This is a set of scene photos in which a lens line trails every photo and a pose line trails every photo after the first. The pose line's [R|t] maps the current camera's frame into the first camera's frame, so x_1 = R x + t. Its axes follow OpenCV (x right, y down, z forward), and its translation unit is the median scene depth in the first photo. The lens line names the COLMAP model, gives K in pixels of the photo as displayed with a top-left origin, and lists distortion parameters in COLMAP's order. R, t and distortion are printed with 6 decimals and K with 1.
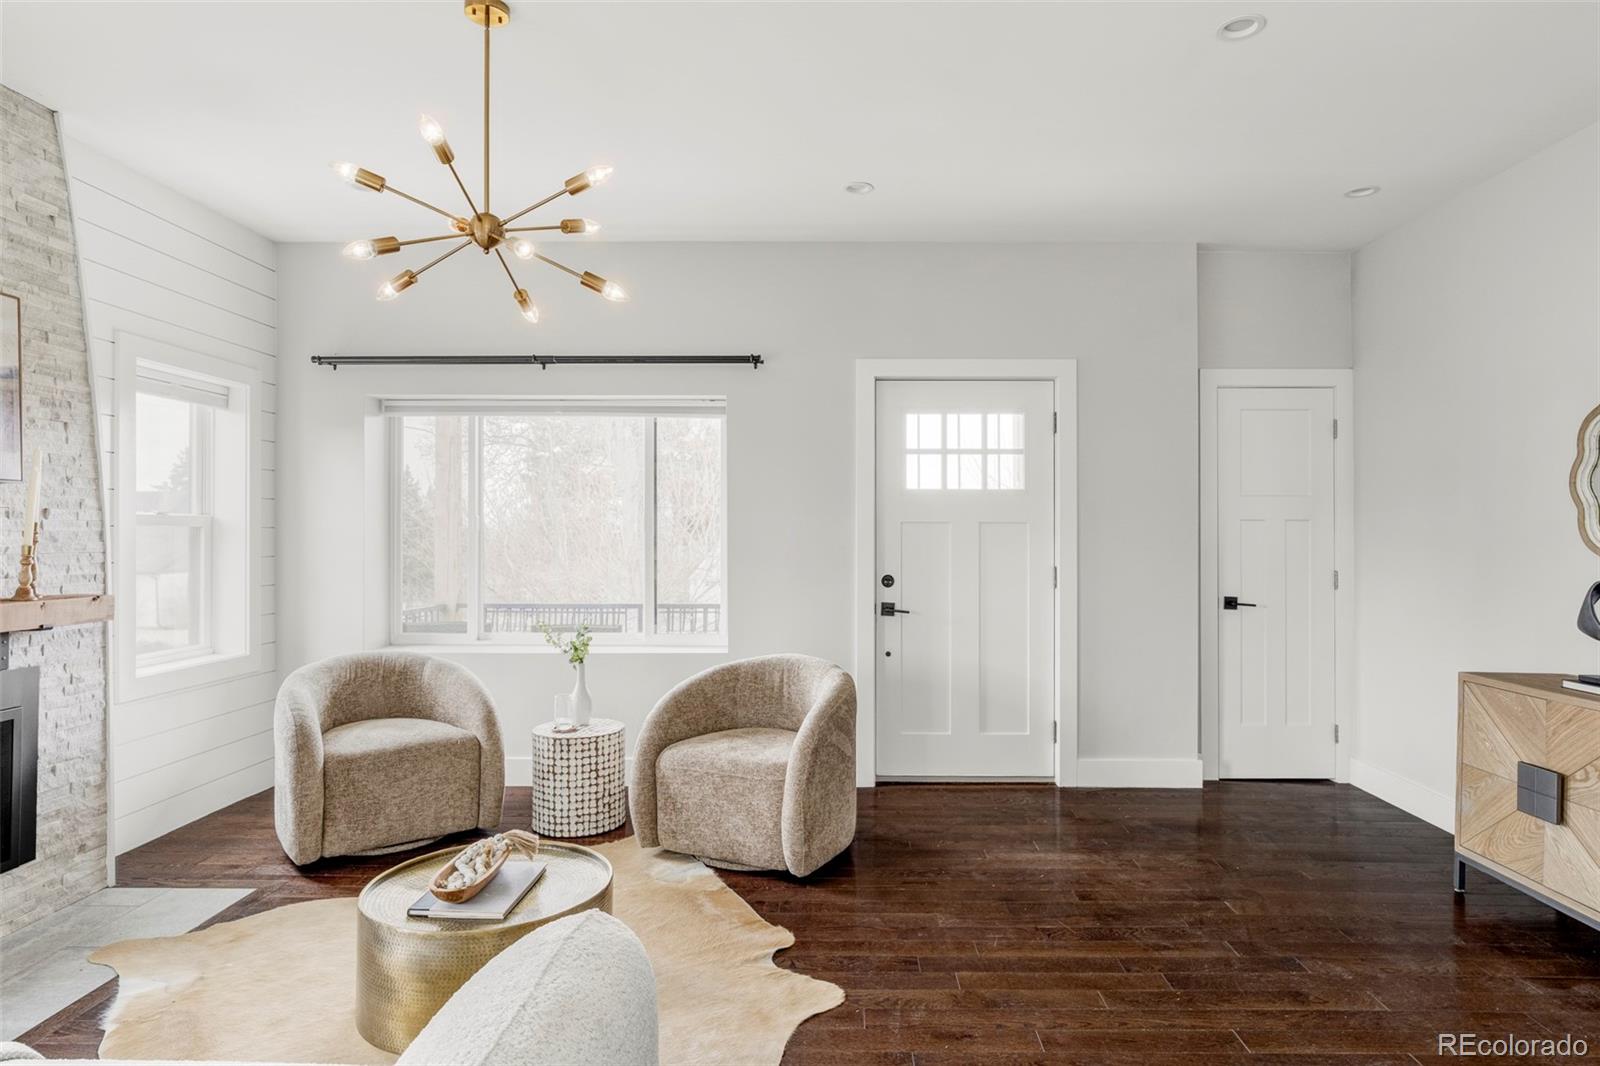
lens RADIAL K [[914.2, 0, 800.0], [0, 914.2, 533.0], [0, 0, 1]] dist [-0.003817, 0.000206]
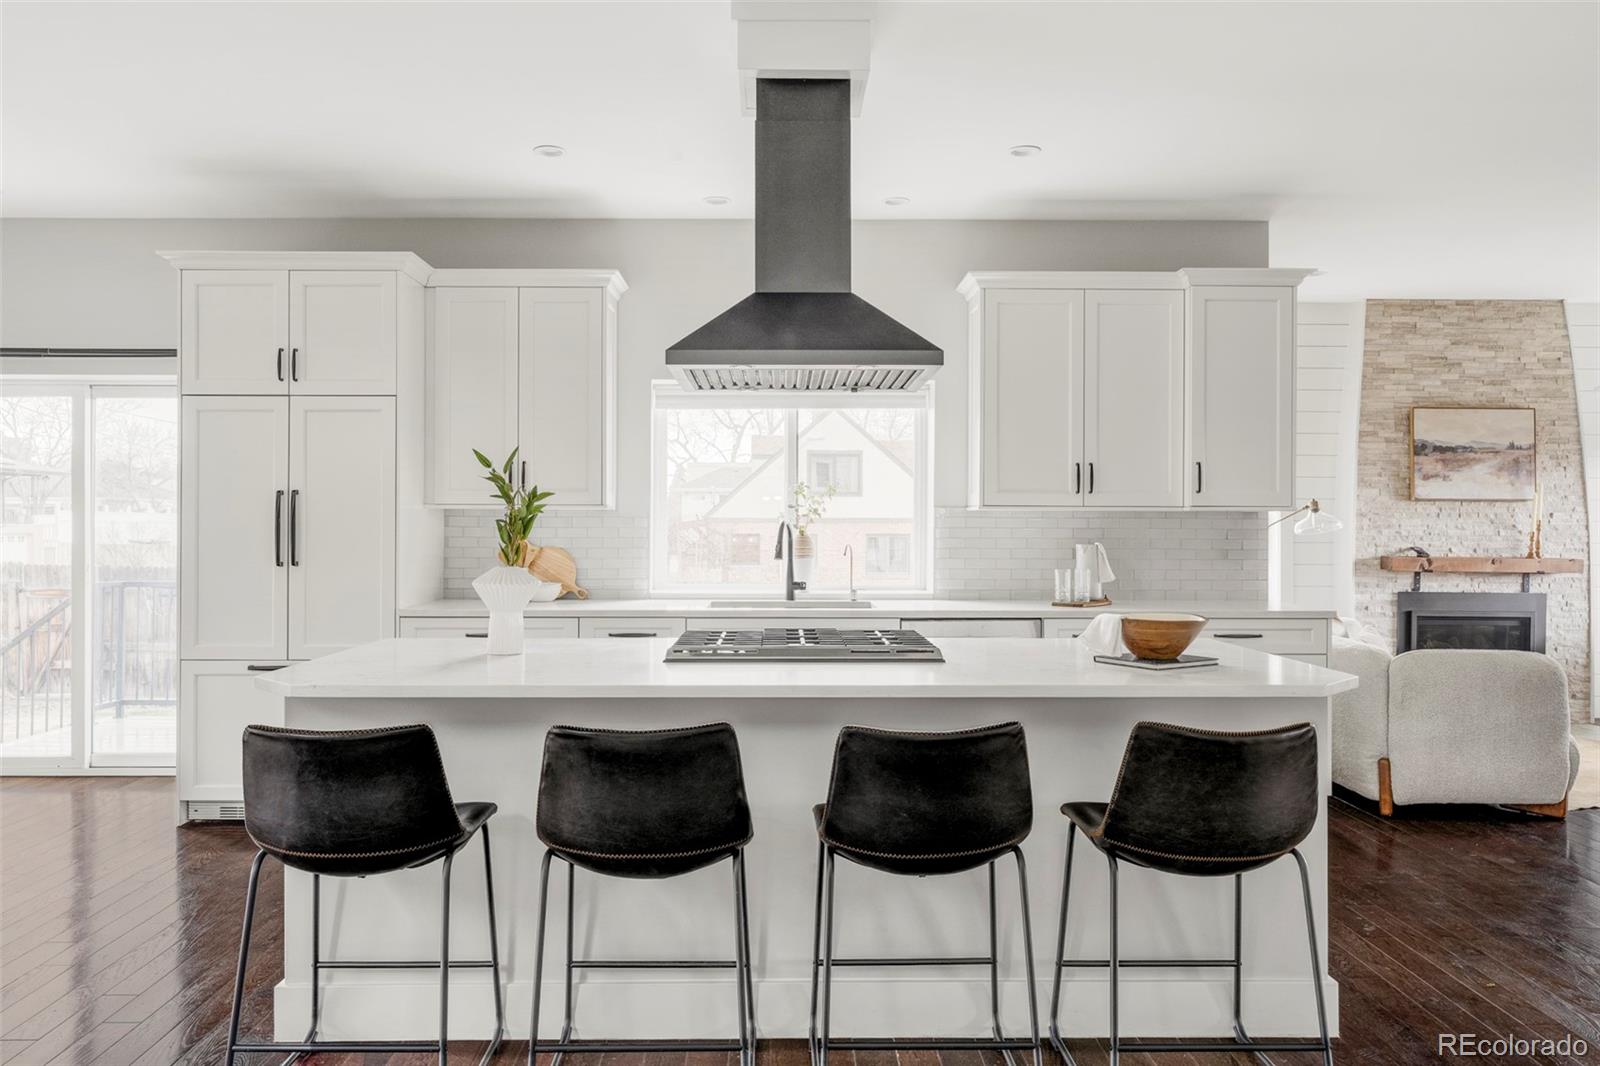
lens RADIAL K [[1098.1, 0, 800.0], [0, 1098.1, 533.0], [0, 0, 1]] dist [0.026610, -0.001343]
pose [[0.071141, -0.003402, -0.997460, 1.436013], [-0.002142, 0.999991, -0.003564, 0.027999], [0.997464, 0.002390, 0.071133, -0.770145]]
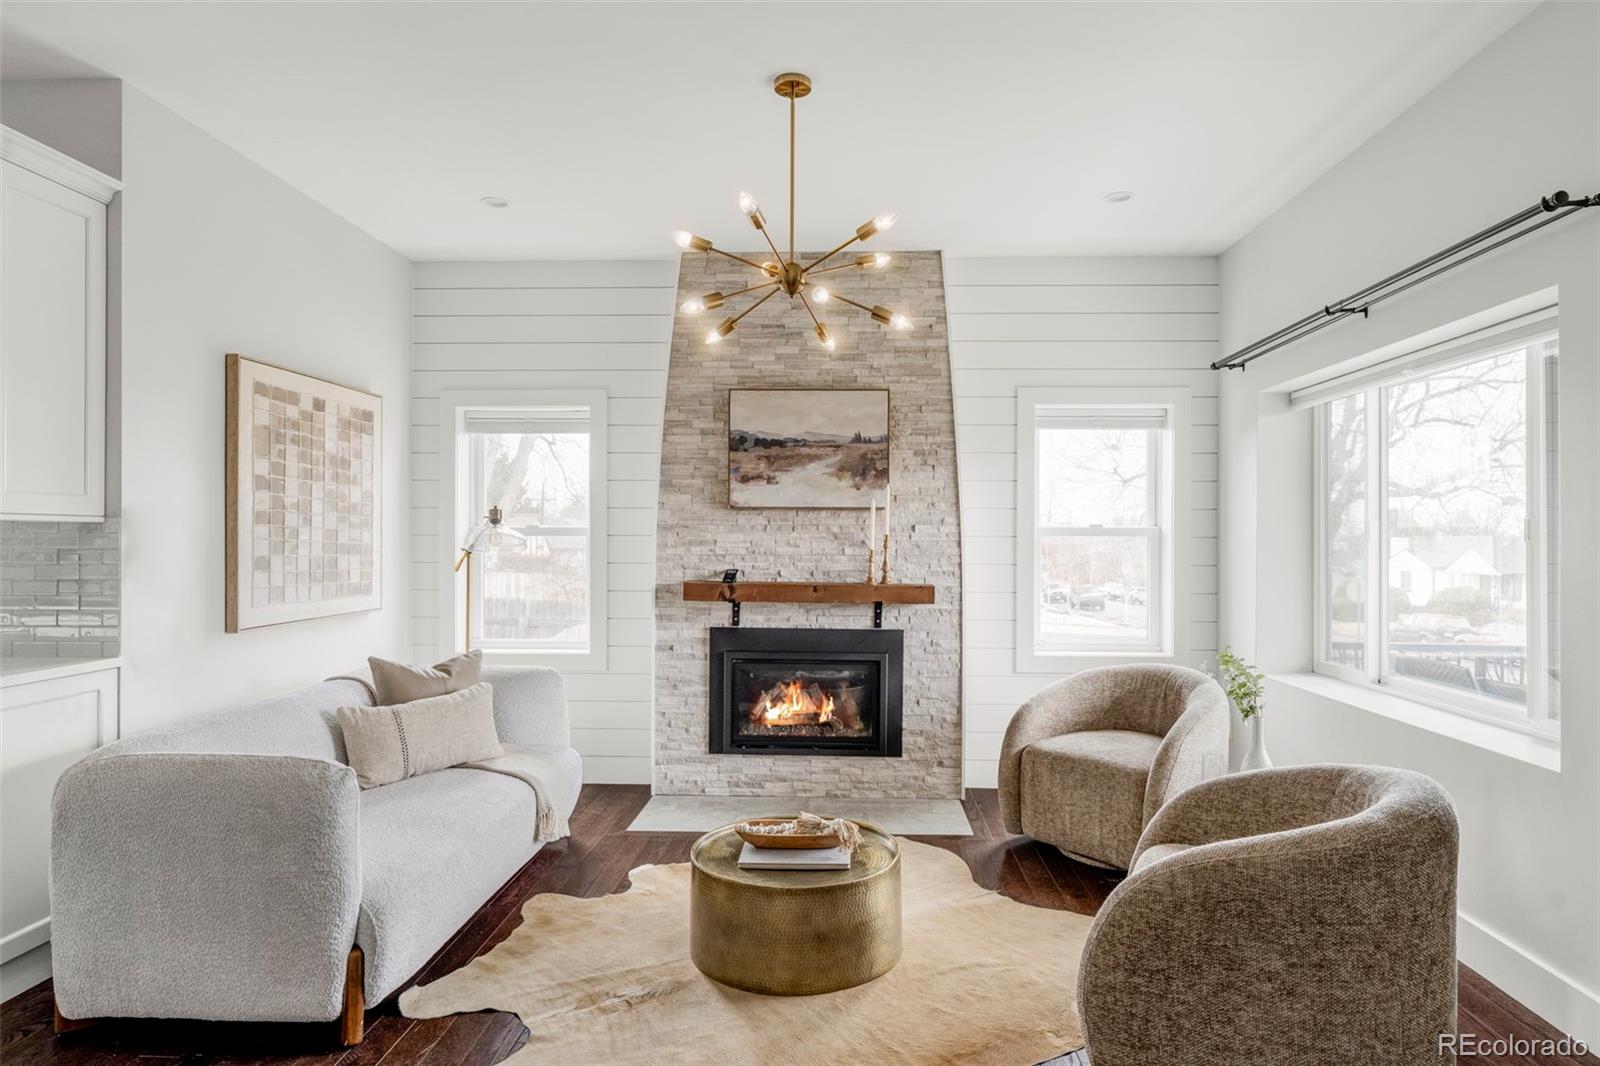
lens RADIAL K [[914.2, 0, 800.0], [0, 914.2, 533.0], [0, 0, 1]] dist [-0.003817, 0.000206]
pose [[0.000076, -0.004806, -0.999988, 0.678940], [-0.001842, 0.999987, -0.004807, -0.006608], [0.999998, 0.001843, 0.000067, 0.832008]]
